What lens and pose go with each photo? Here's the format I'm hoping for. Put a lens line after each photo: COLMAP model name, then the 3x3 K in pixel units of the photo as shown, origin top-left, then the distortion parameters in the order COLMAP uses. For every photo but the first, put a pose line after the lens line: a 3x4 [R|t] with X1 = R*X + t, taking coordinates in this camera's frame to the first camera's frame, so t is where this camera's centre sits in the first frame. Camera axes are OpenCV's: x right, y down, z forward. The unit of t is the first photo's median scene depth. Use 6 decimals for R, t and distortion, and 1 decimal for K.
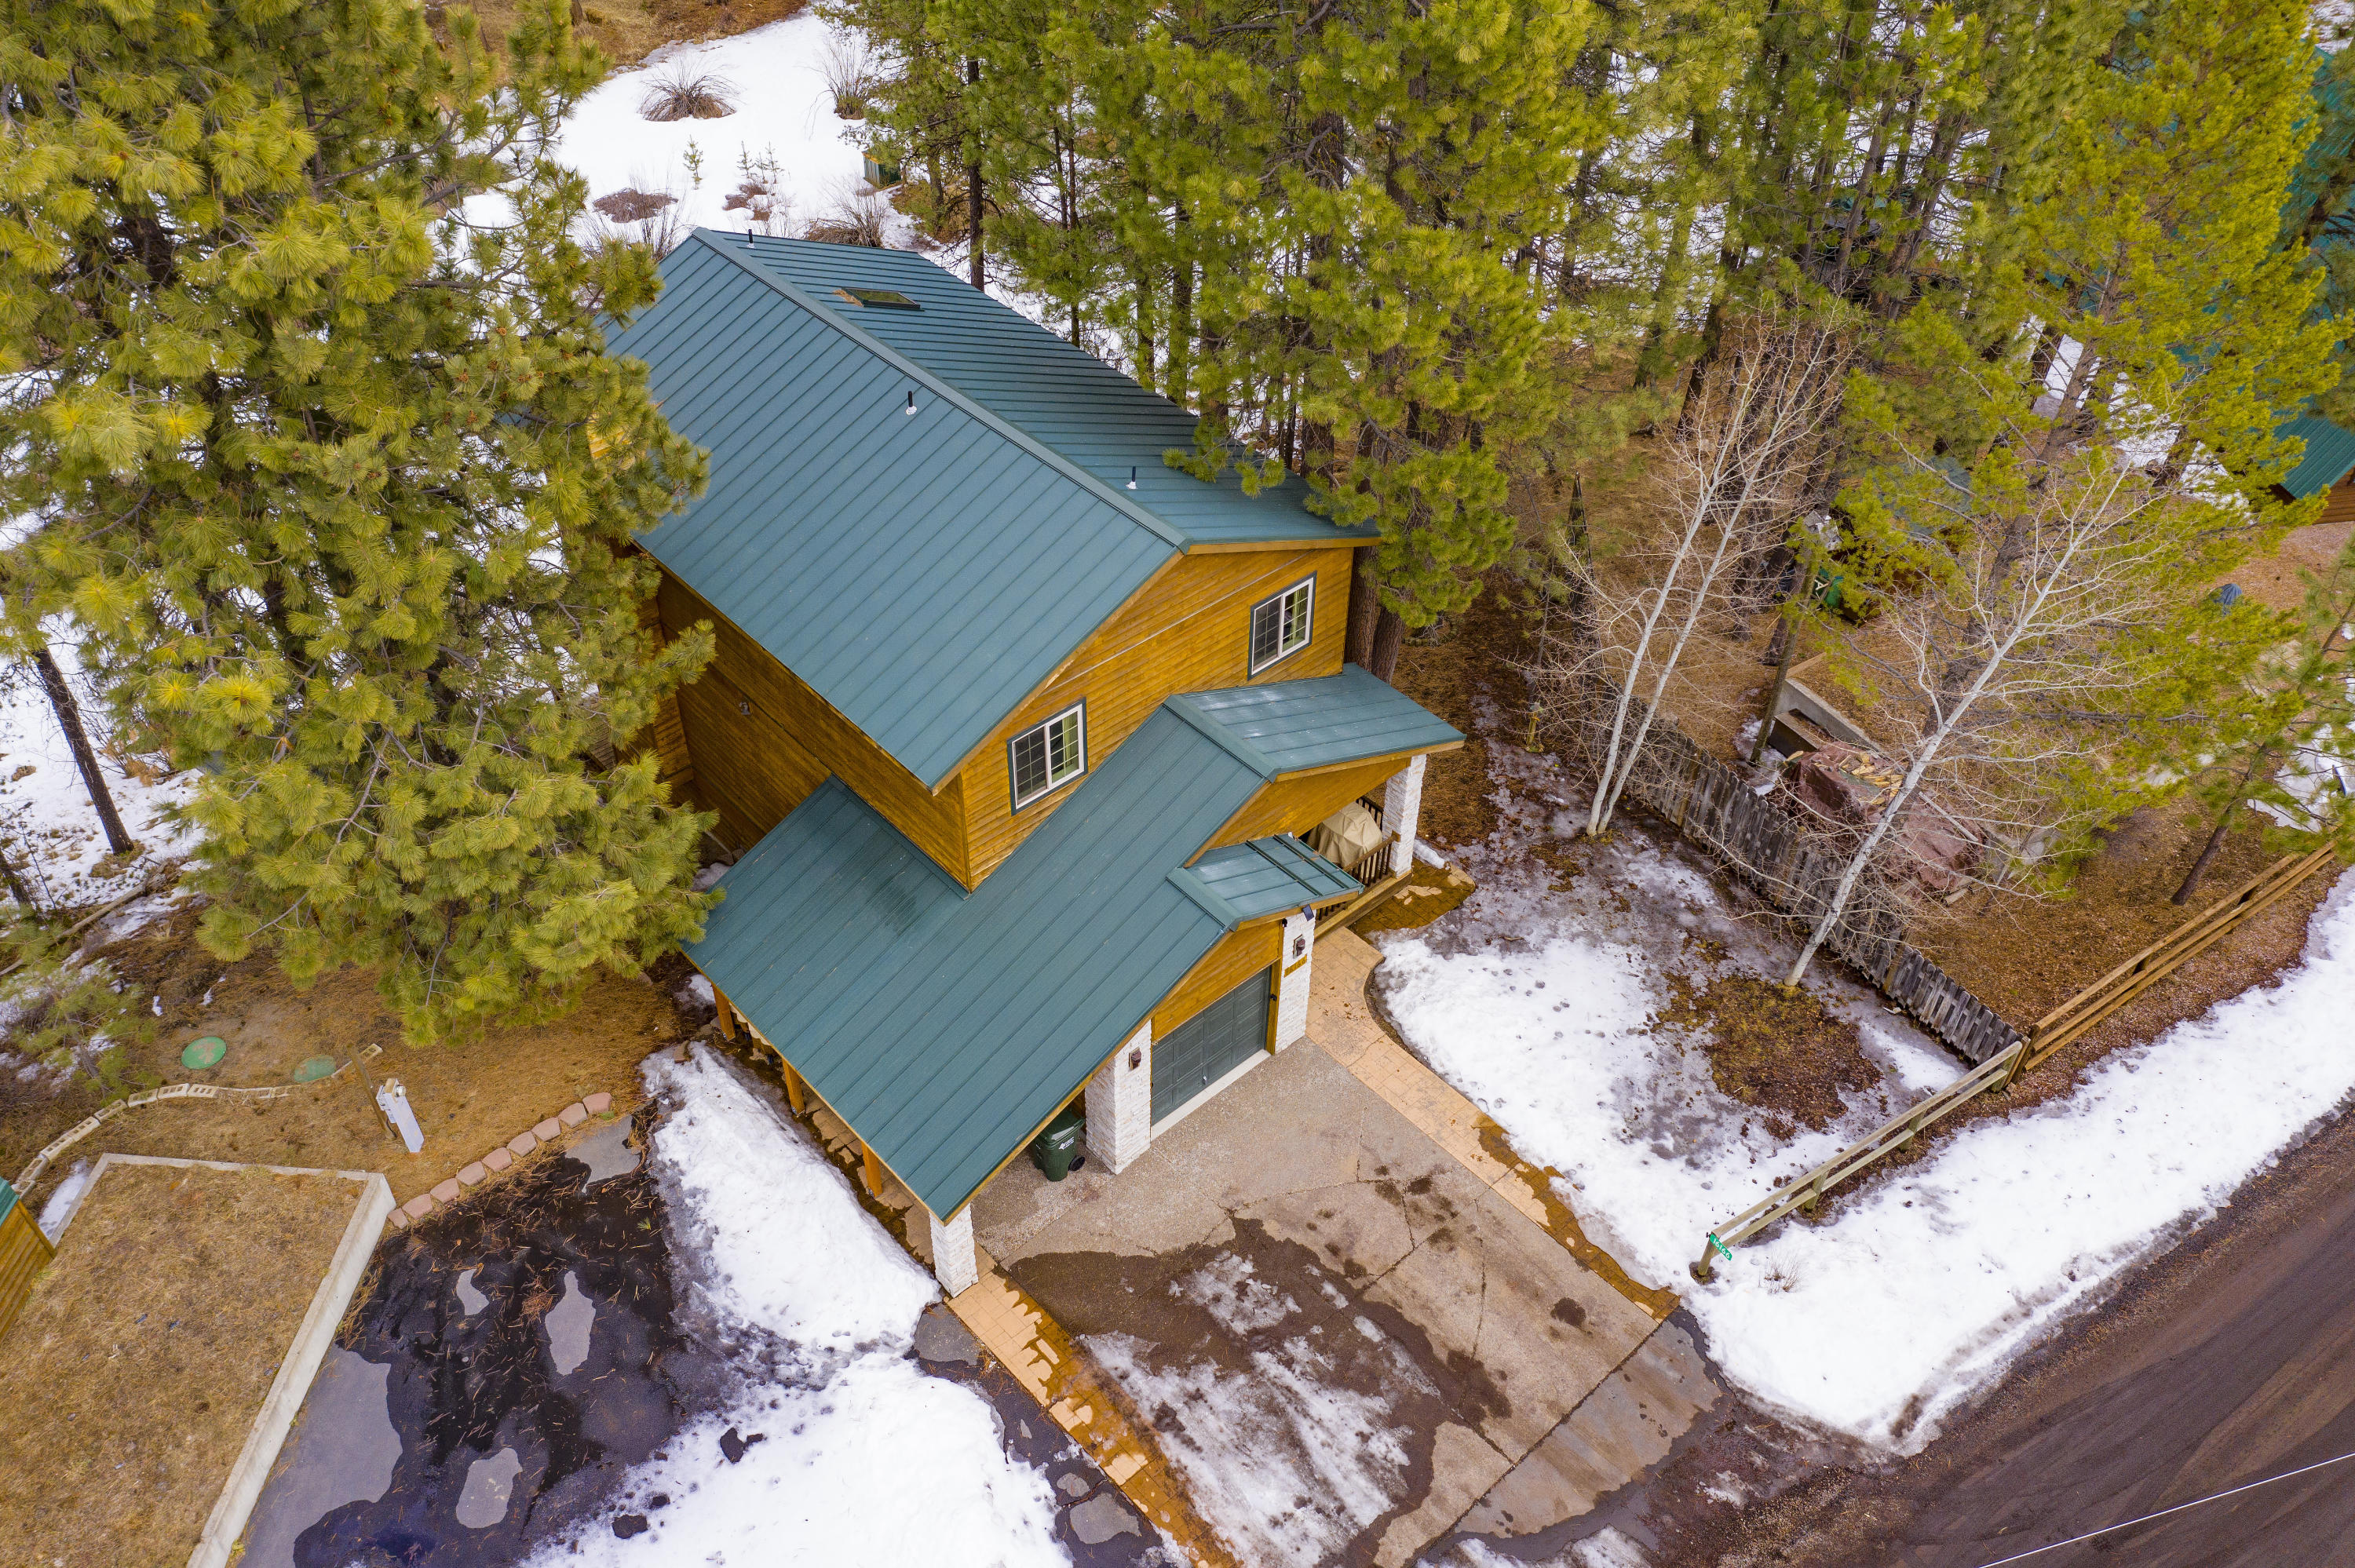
lens RADIAL K [[1847.3, 0, 1179.8], [0, 1847.3, 785.1], [0, 0, 1]] dist [-0.013066, 0.004621]
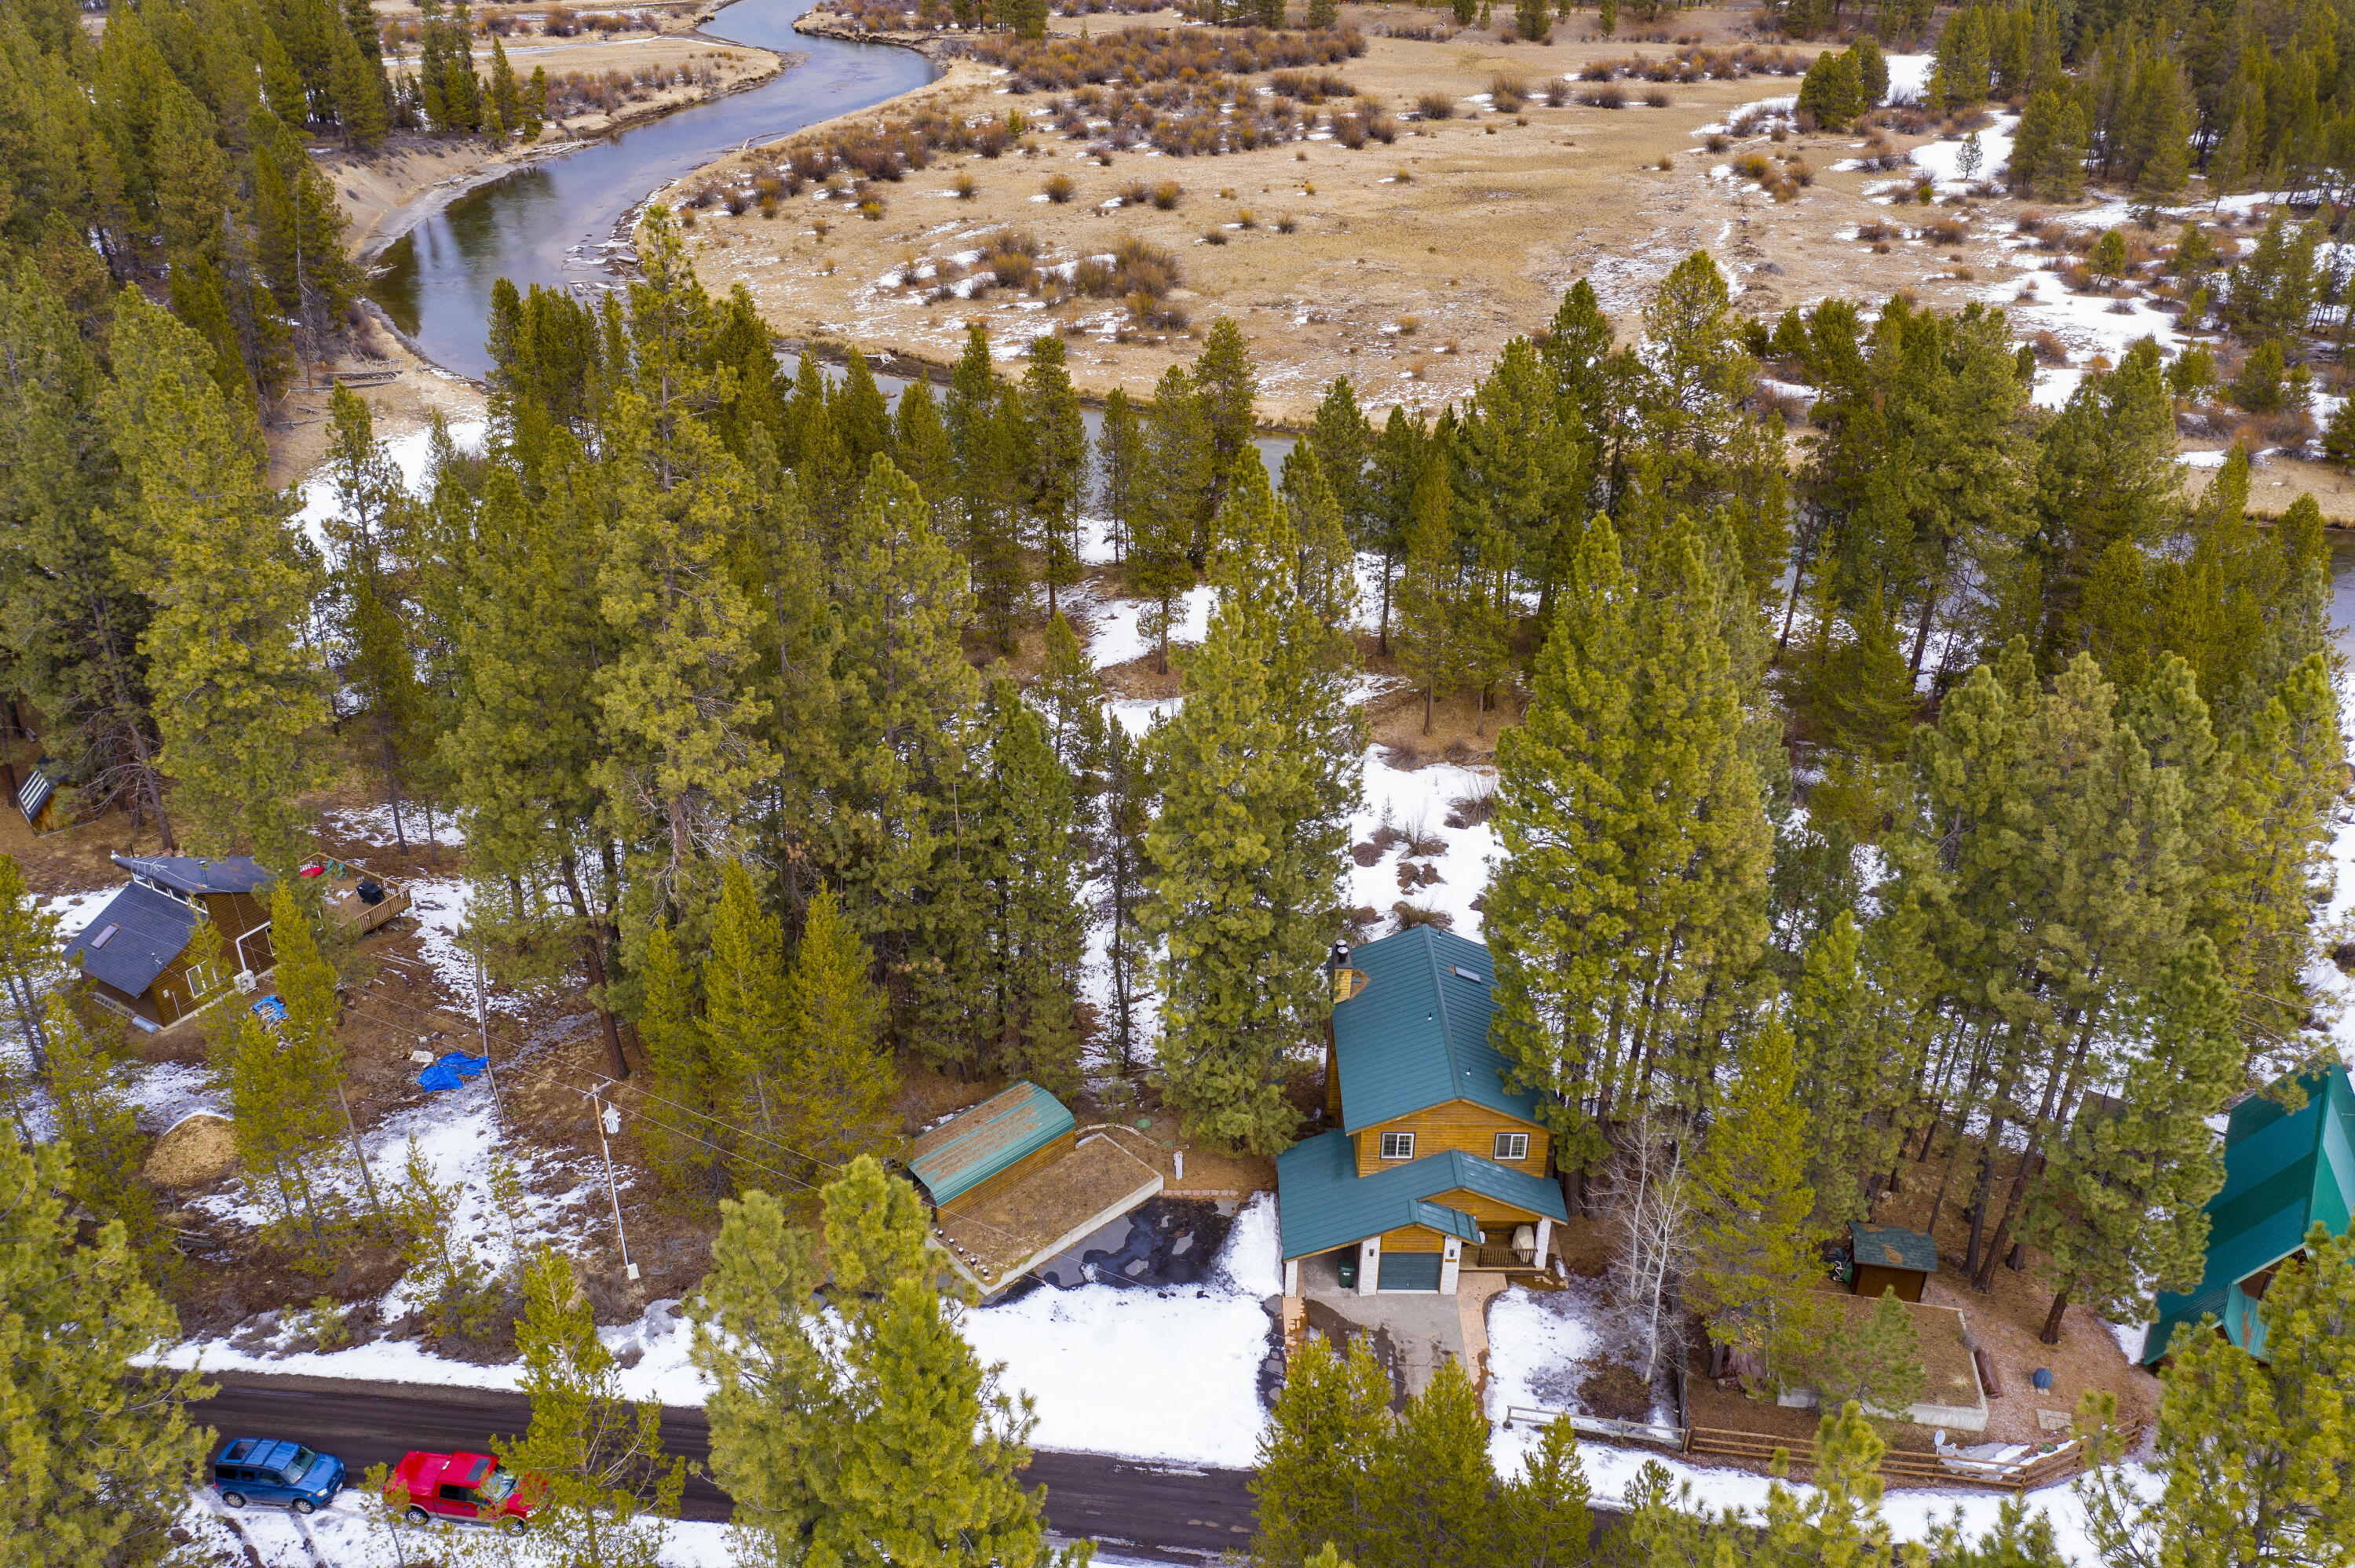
lens RADIAL K [[1847.3, 0, 1179.6], [0, 1847.3, 784.9], [0, 0, 1]] dist [-0.013066, 0.004621]
pose [[0.736729, 0.311199, -0.600321, 1.251147], [-0.447069, 0.890242, -0.087164, -0.115668], [0.507306, 0.332601, 0.794995, -1.675705]]
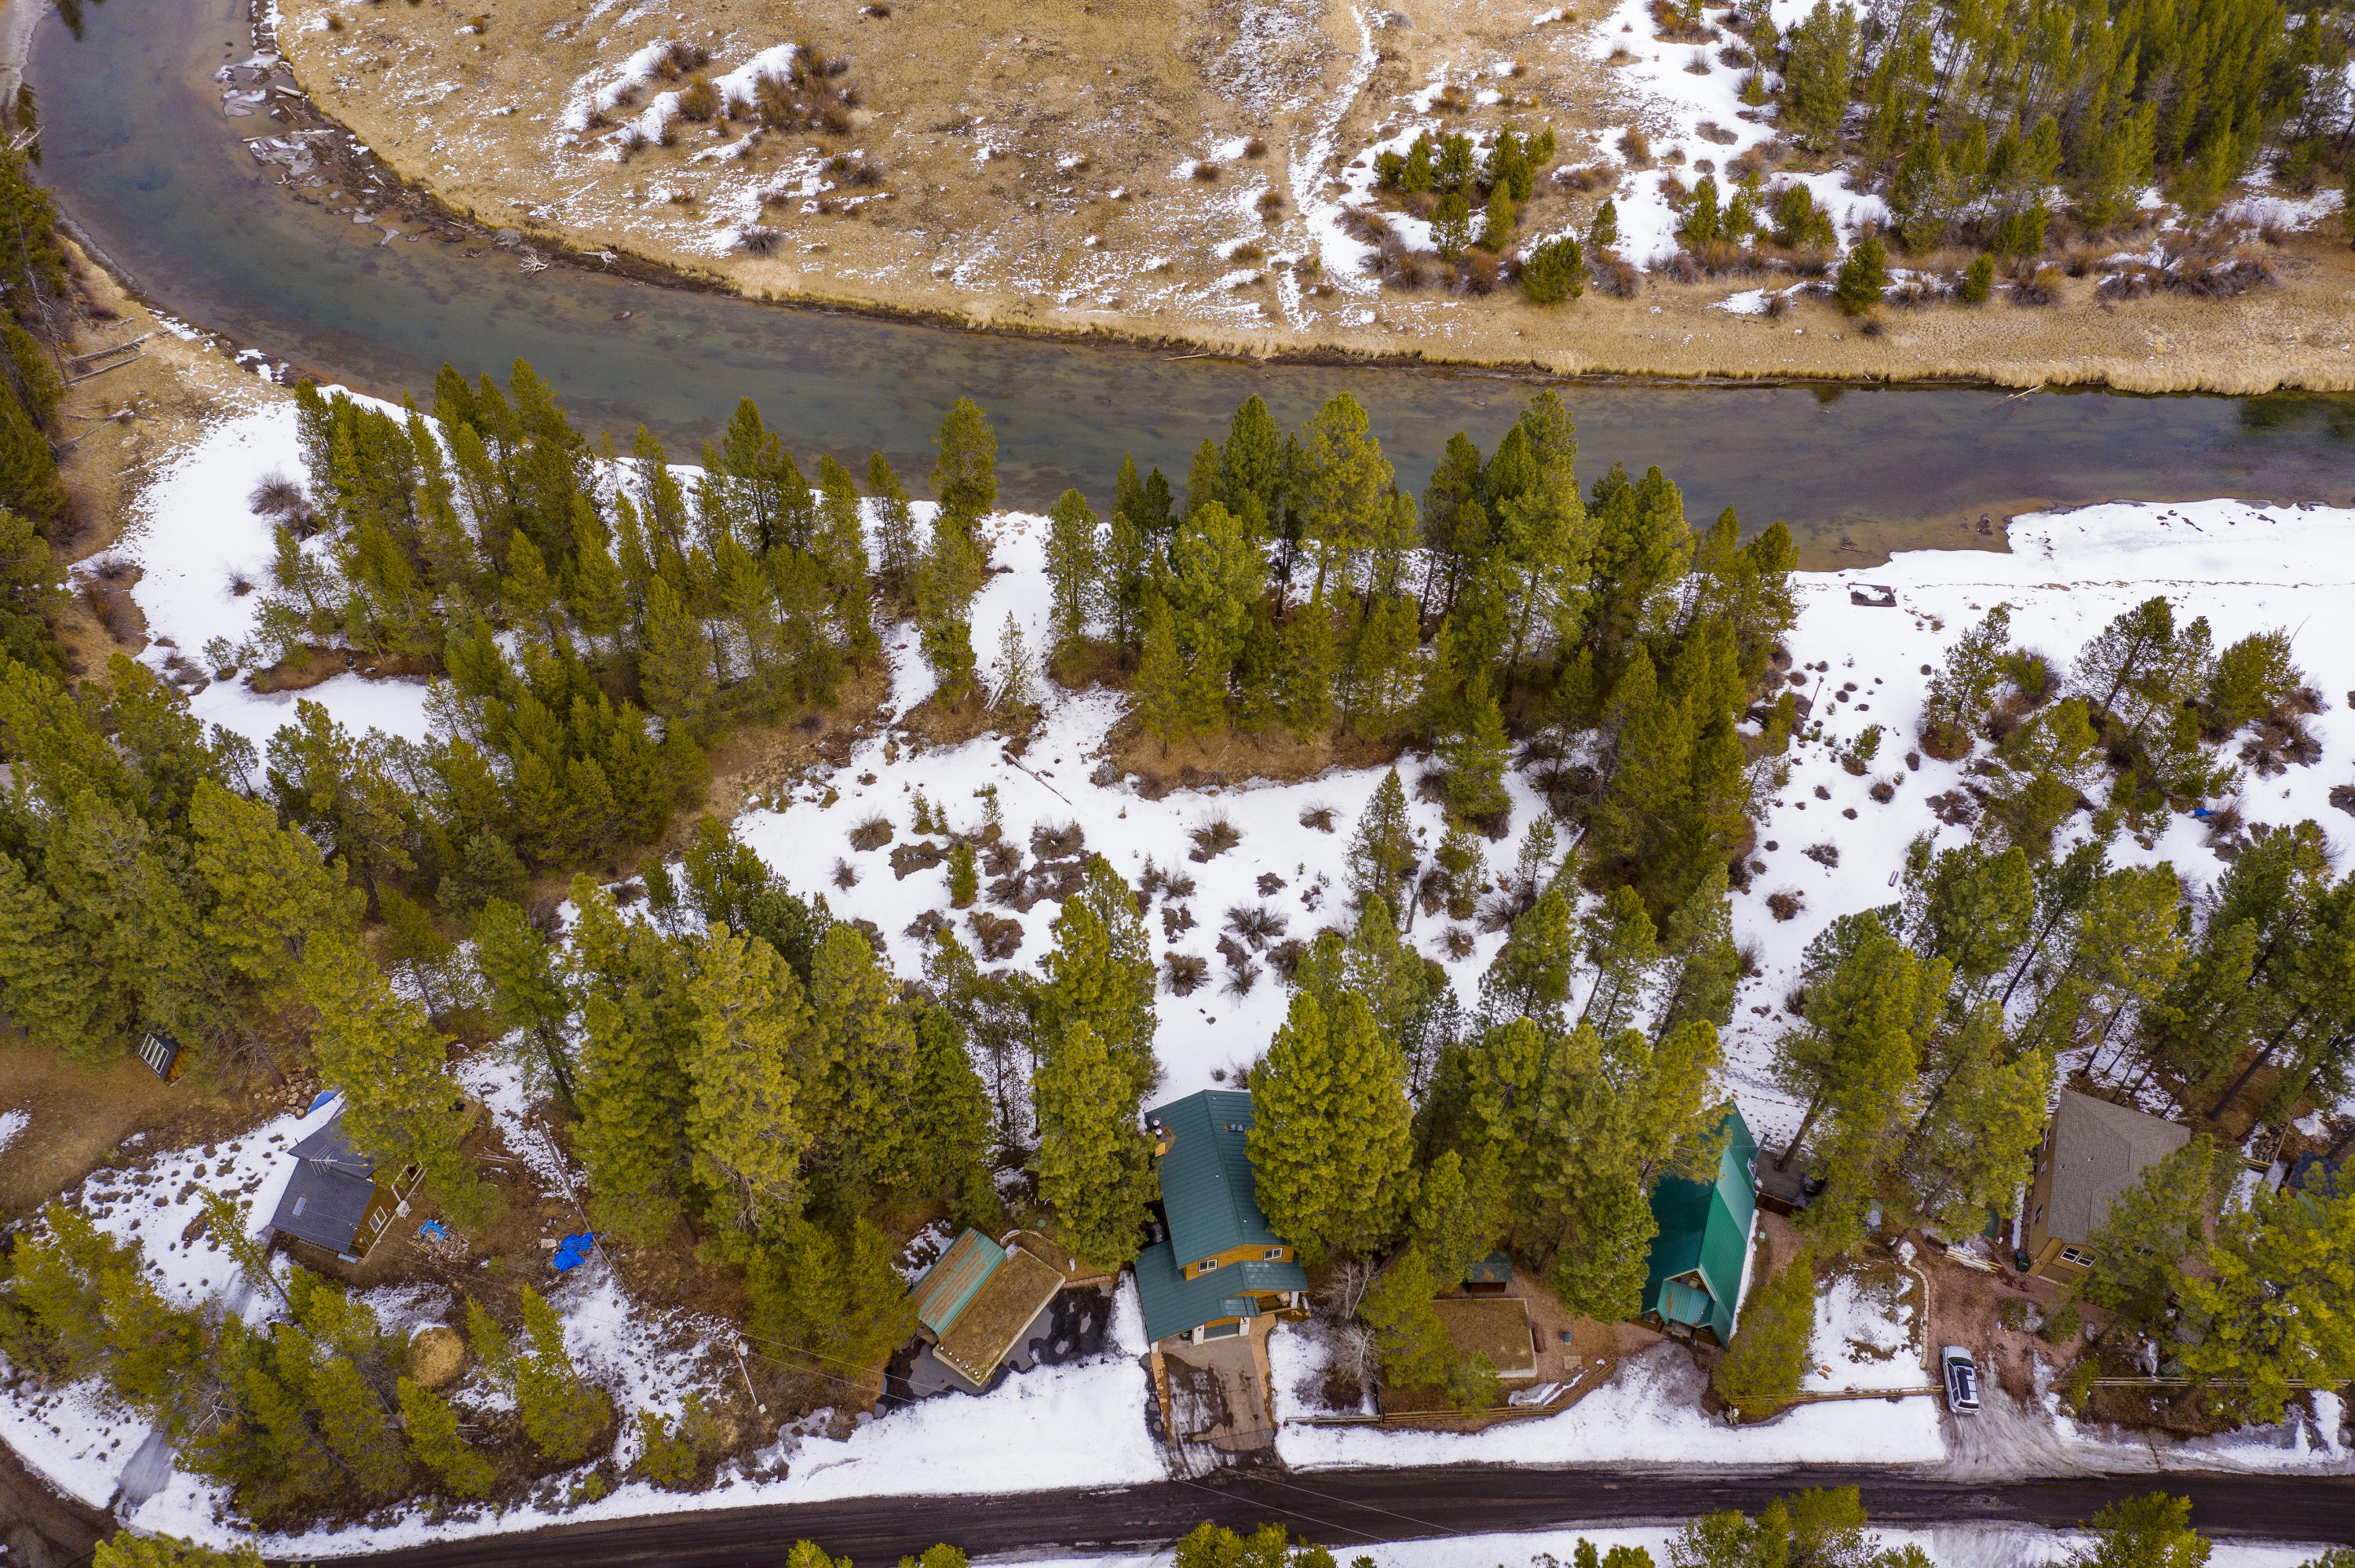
lens RADIAL K [[1847.3, 0, 1182.9], [0, 1847.3, 778.9], [0, 0, 1]] dist [-0.013066, 0.004621]
pose [[0.858453, 0.377057, -0.347686, 1.102760], [-0.346086, 0.926152, 0.149888, -1.949291], [0.378527, -0.008343, 0.925553, -3.596415]]
